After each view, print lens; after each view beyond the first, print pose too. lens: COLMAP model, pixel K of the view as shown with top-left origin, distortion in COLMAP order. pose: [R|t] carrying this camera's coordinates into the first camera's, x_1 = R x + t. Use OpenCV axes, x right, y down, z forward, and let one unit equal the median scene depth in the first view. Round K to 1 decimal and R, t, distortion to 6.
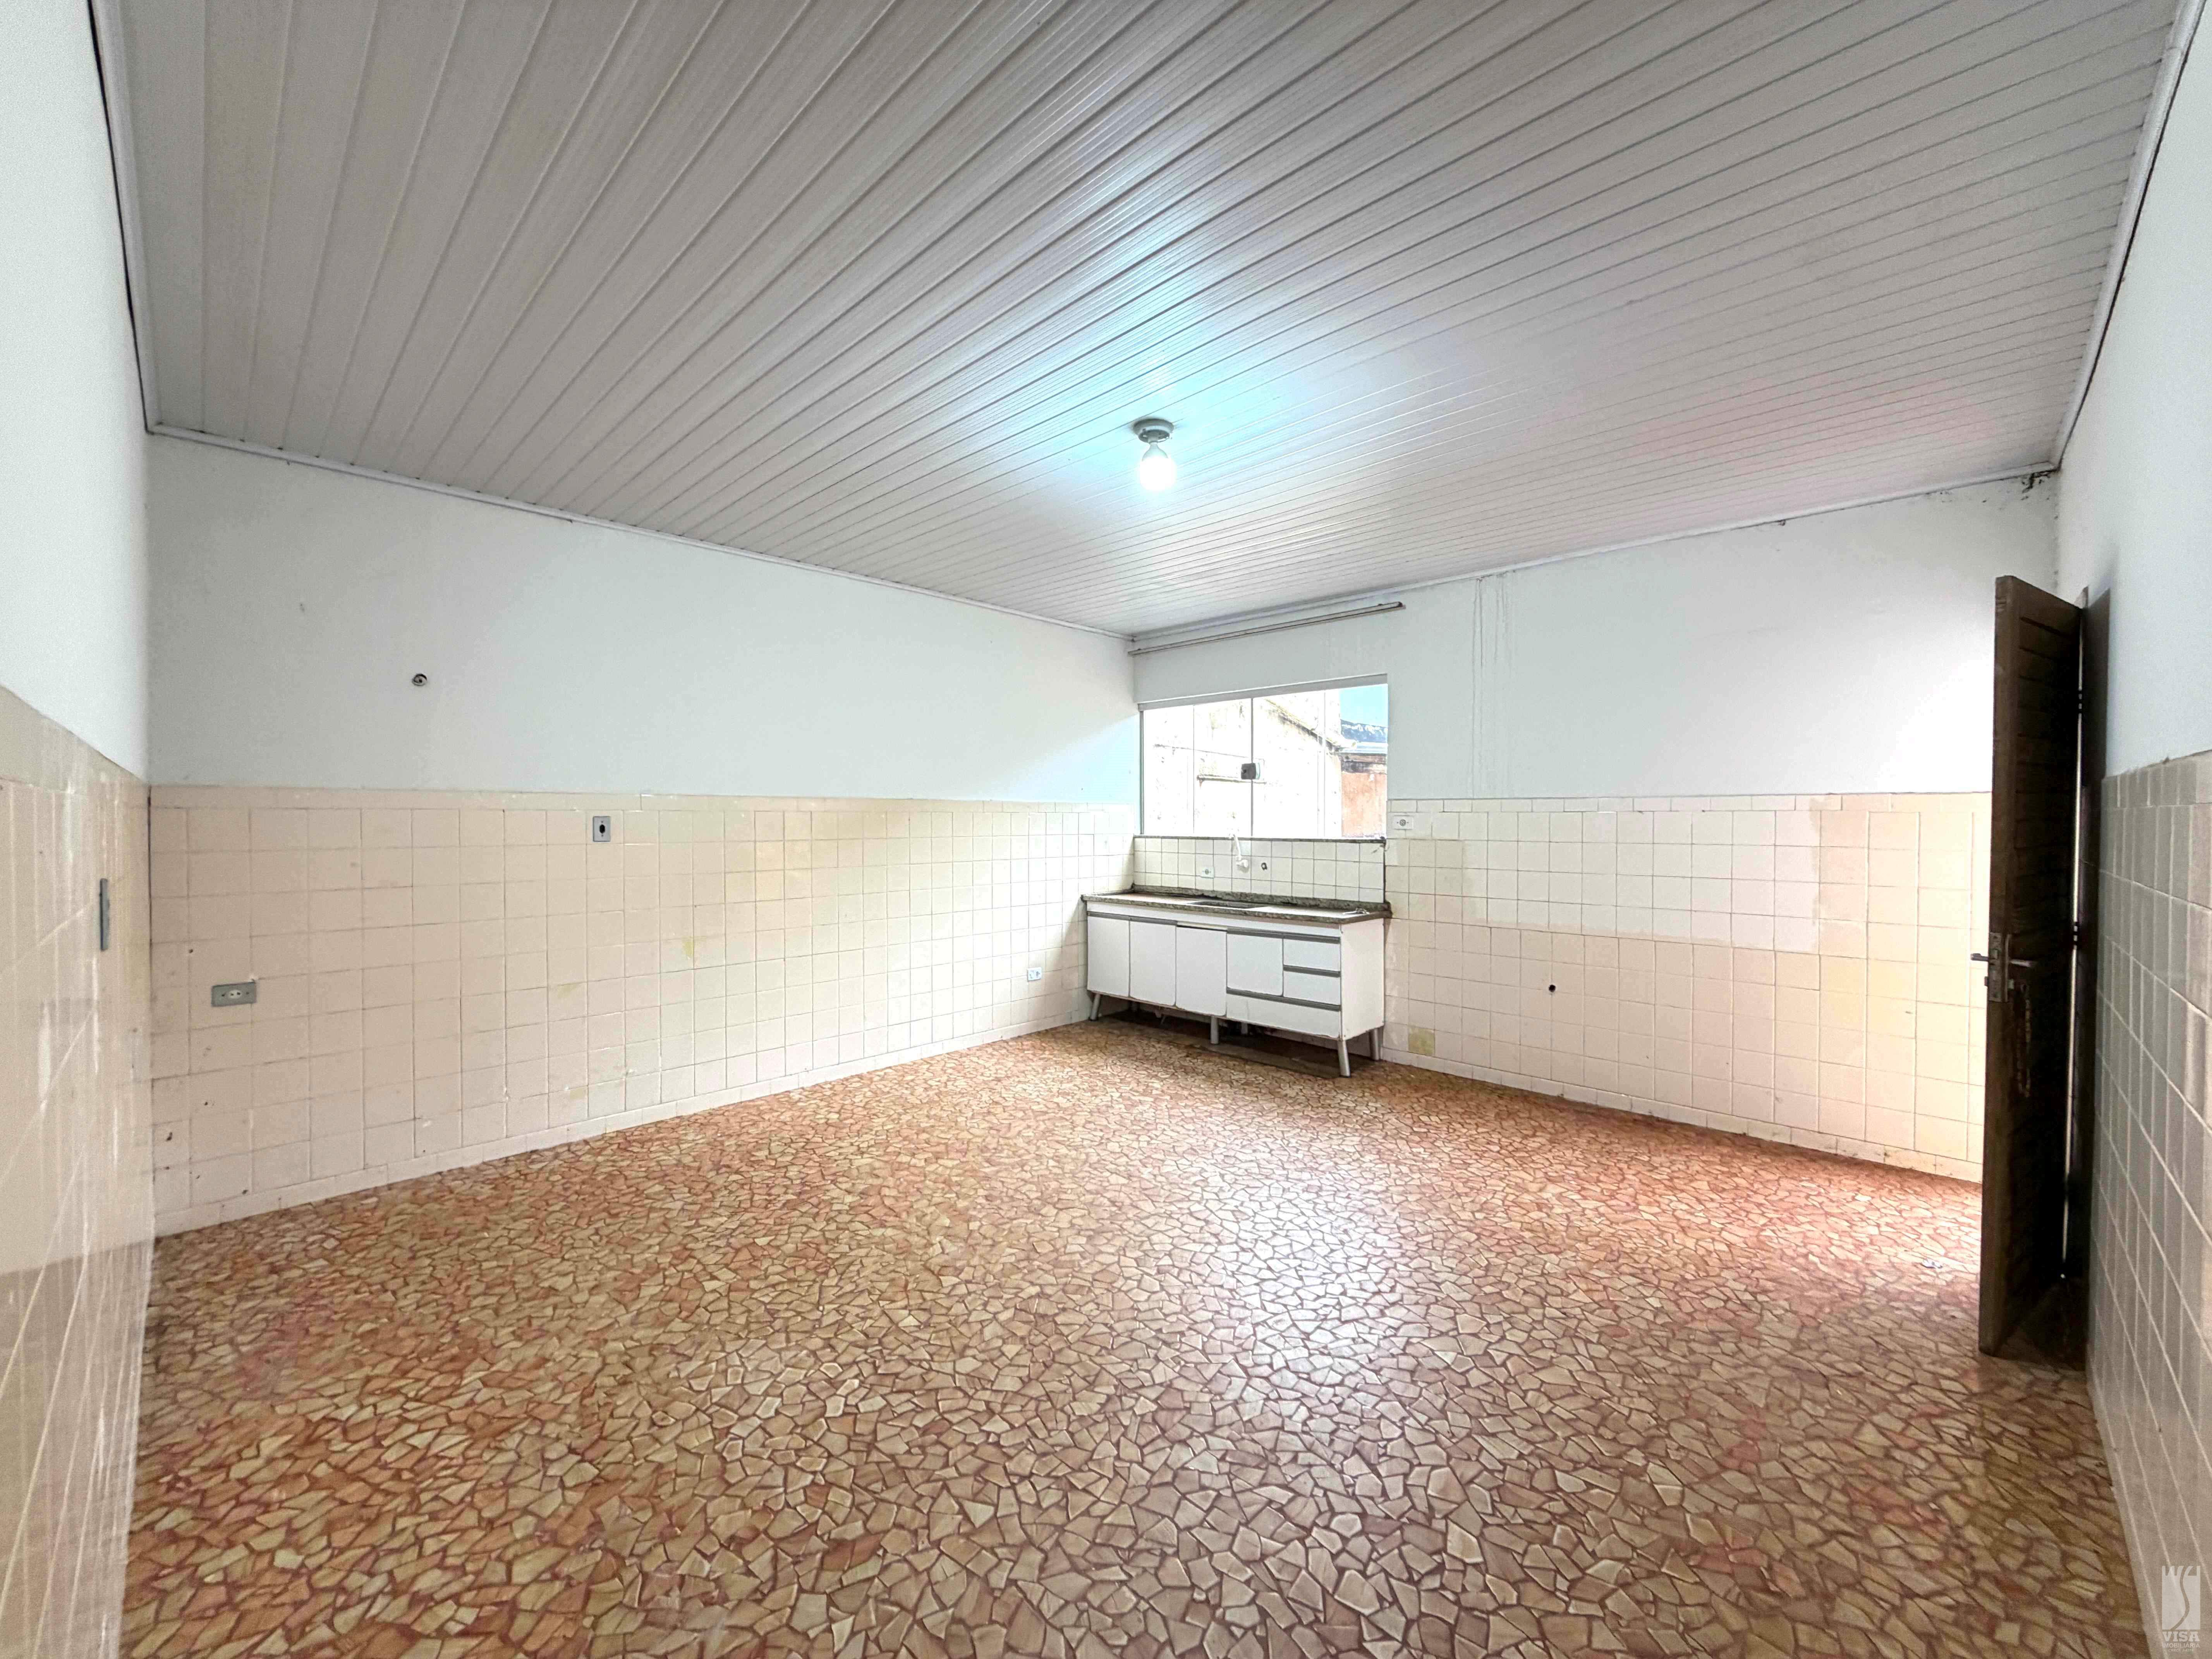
lens RADIAL K [[875.8, 0, 1109.8], [0, 875.8, 823.3], [0, 0, 1]] dist [-0.000021, -0.000055]
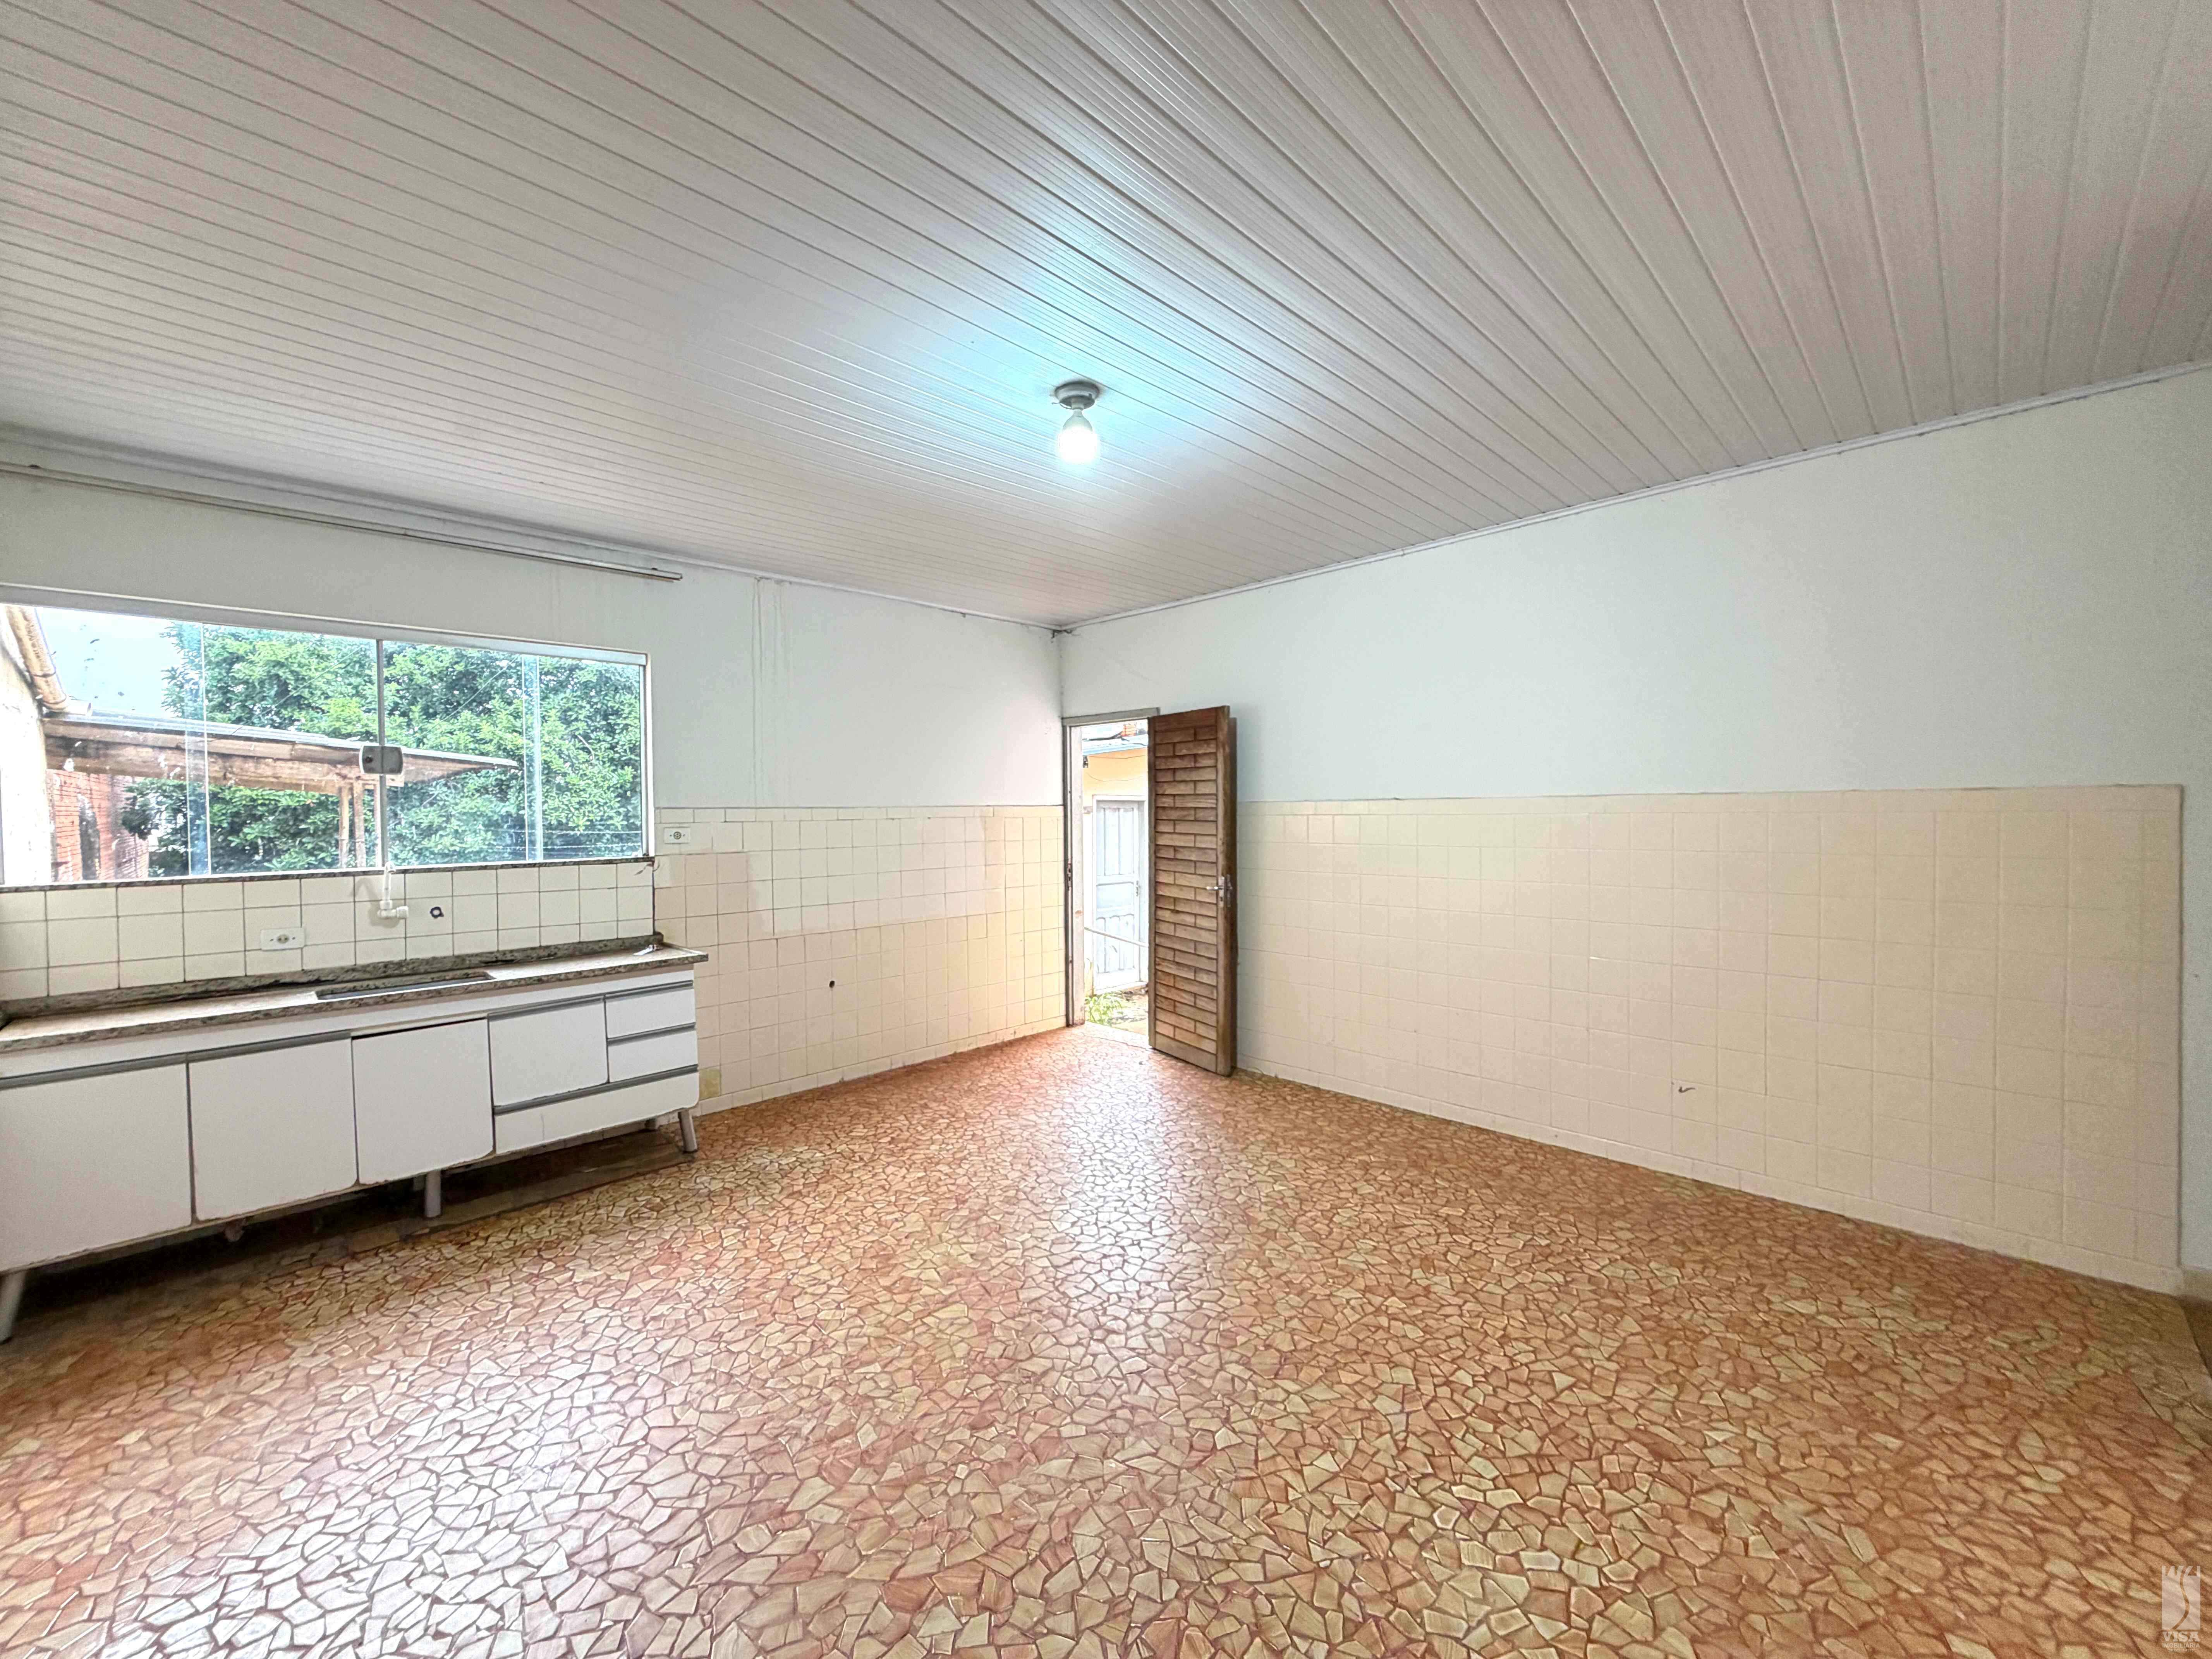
lens RADIAL K [[875.8, 0, 1101.2], [0, 875.8, 825.7], [0, 0, 1]] dist [-0.000021, -0.000055]
pose [[0.029441, -0.018979, 0.999386, -0.694867], [0.021097, 0.999609, 0.018361, -0.023594], [-0.999344, 0.020543, 0.029830, 0.791397]]
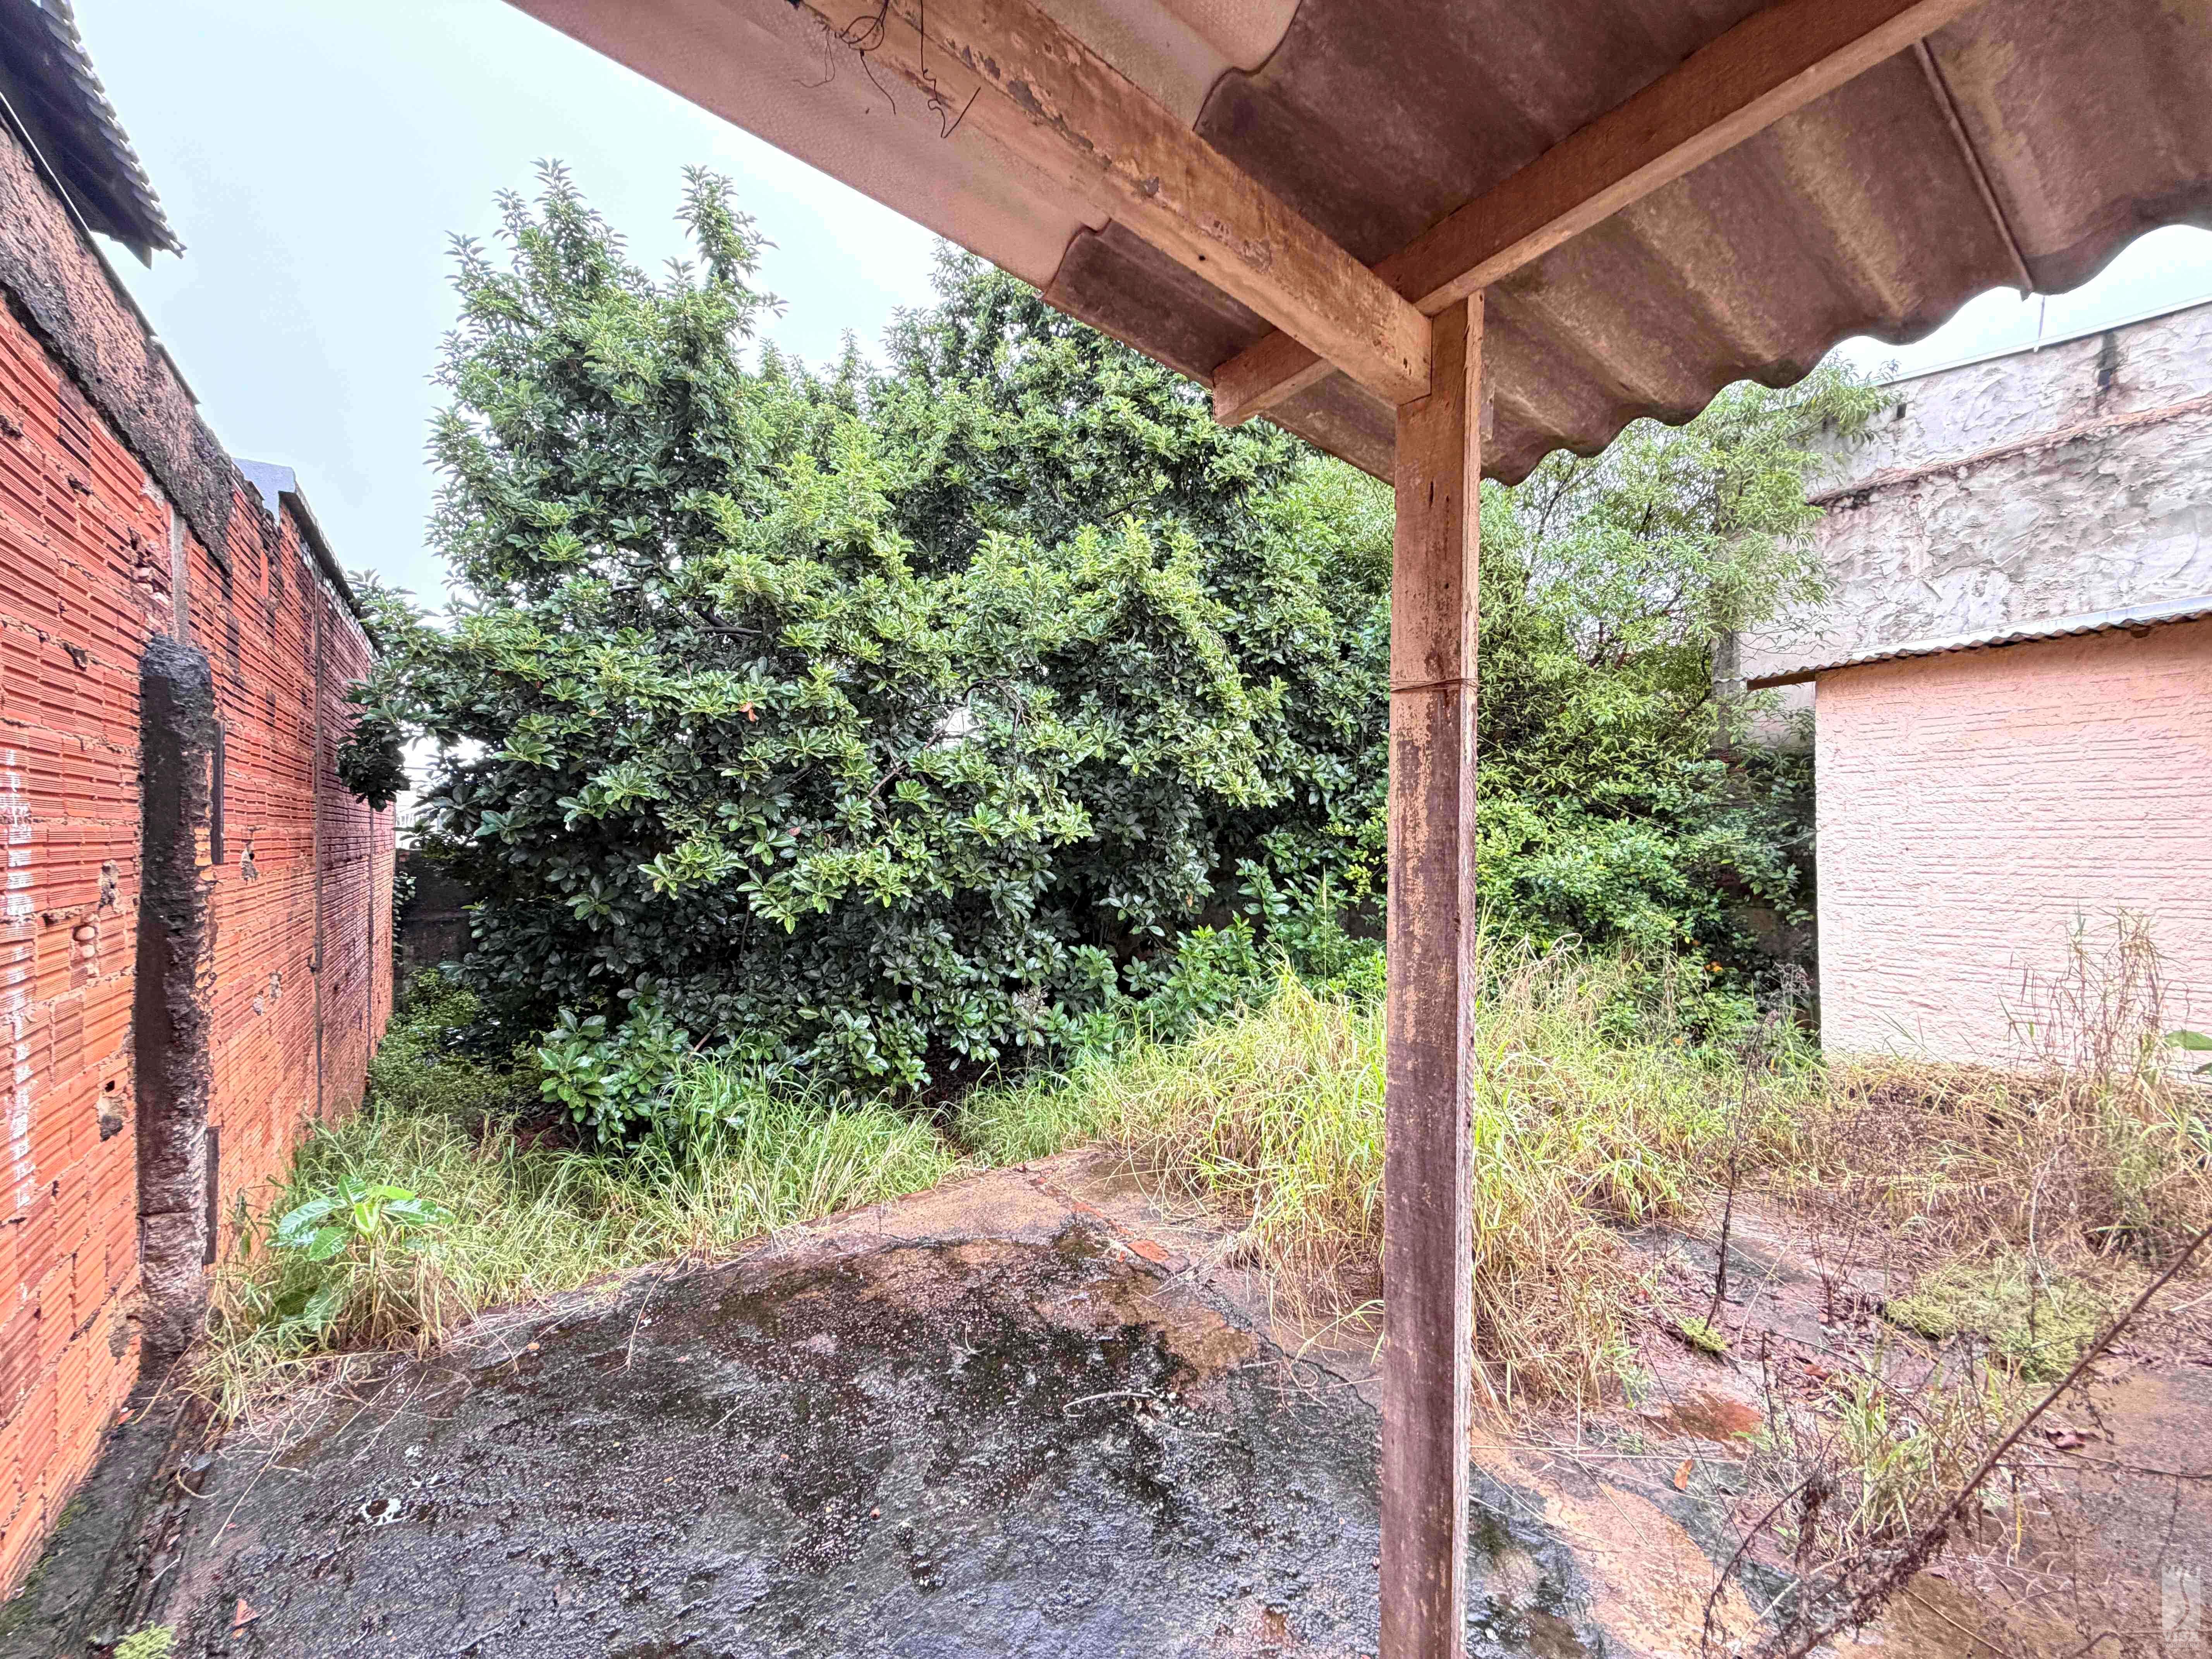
lens RADIAL K [[875.8, 0, 1093.5], [0, 875.8, 819.9], [0, 0, 1]] dist [-0.000021, -0.000055]
pose [[0.190618, 0.017754, 0.981504, -0.125629], [0.014553, 0.999675, -0.020909, 0.005548], [-0.981556, 0.018269, 0.190297, 1.439466]]
